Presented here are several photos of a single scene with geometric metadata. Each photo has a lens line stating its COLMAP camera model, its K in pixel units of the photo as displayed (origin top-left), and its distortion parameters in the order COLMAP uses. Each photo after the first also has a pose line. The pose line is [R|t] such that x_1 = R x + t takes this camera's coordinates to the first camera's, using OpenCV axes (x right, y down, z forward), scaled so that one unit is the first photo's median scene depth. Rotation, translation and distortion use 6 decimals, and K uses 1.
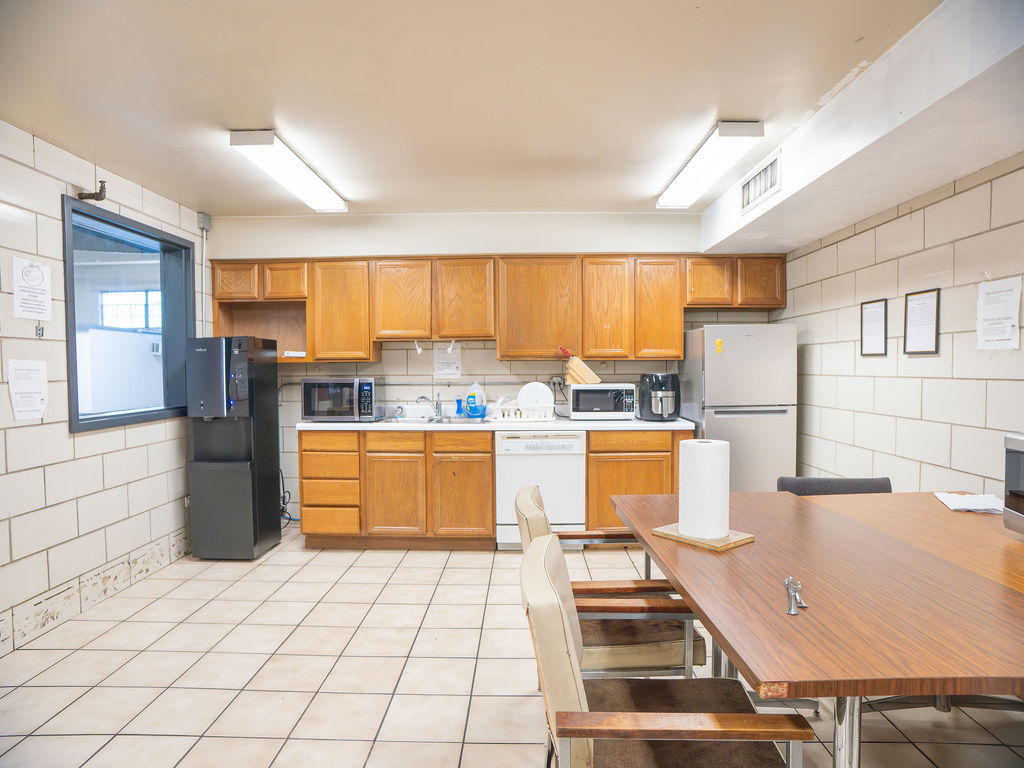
lens RADIAL K [[585.7, 0, 486.9], [0, 585.7, 392.1], [0, 0, 1]] dist [-0.037245, 0.007096]
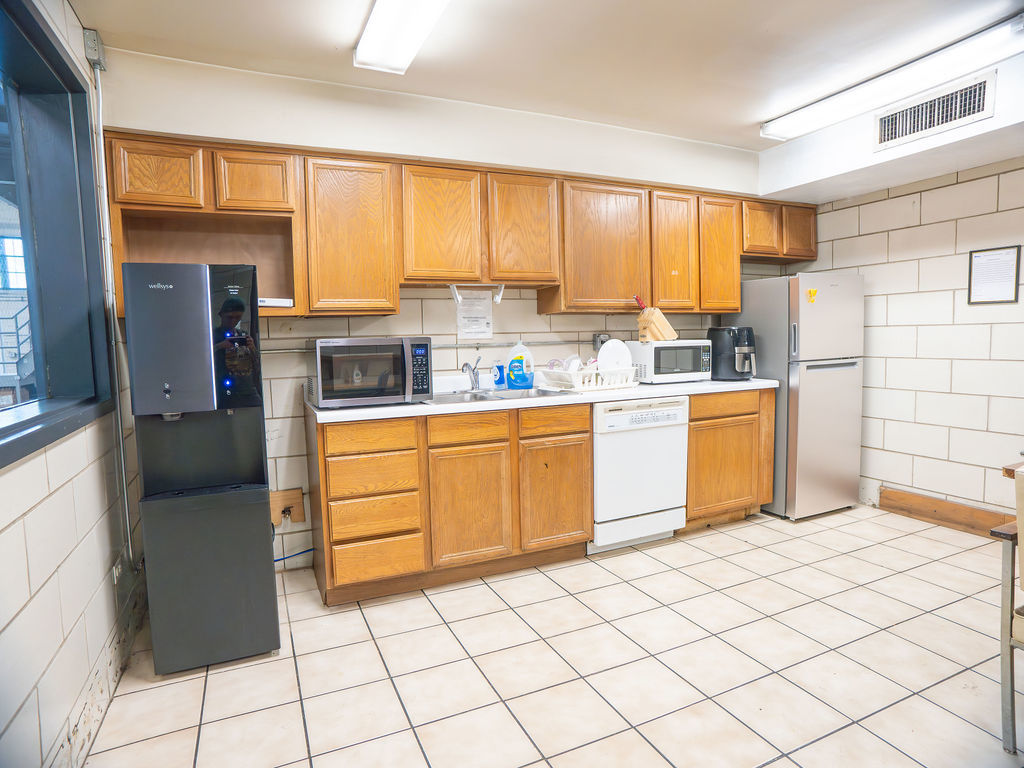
lens RADIAL K [[585.7, 0, 514.4], [0, 585.7, 377.4], [0, 0, 1]] dist [-0.037245, 0.007096]
pose [[0.890491, -0.047178, 0.452548, -0.407069], [0.035469, 0.998781, 0.034328, 0.002533], [-0.453616, -0.014517, 0.891079, 0.350336]]
